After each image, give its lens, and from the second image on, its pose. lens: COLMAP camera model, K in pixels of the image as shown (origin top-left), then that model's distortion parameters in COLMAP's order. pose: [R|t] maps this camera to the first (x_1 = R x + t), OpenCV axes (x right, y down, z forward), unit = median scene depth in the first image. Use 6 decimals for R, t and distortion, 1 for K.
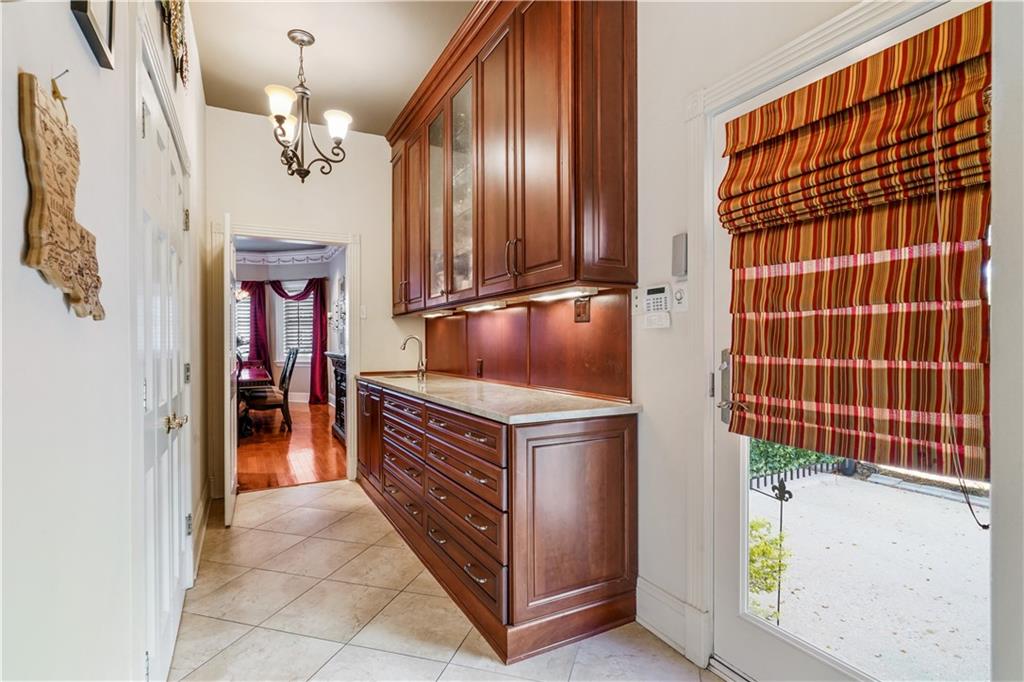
lens RADIAL K [[502.7, 0, 514.4], [0, 502.7, 344.8], [0, 0, 1]] dist [-0.000147, -0.000055]
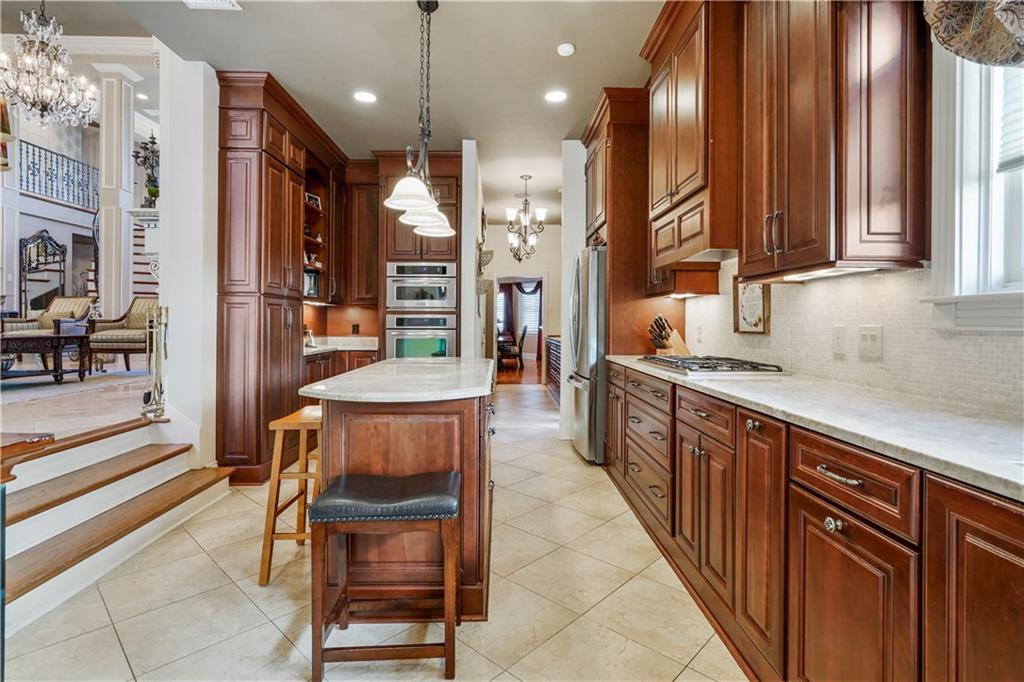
lens RADIAL K [[502.0, 0, 511.4], [0, 502.0, 332.6], [0, 0, 1]] dist [-0.001292, -0.000309]
pose [[0.890136, 0.019928, -0.455259, 0.328799], [-0.011902, 0.999719, 0.020489, -0.001126], [0.455539, -0.012820, 0.890123, -0.606902]]
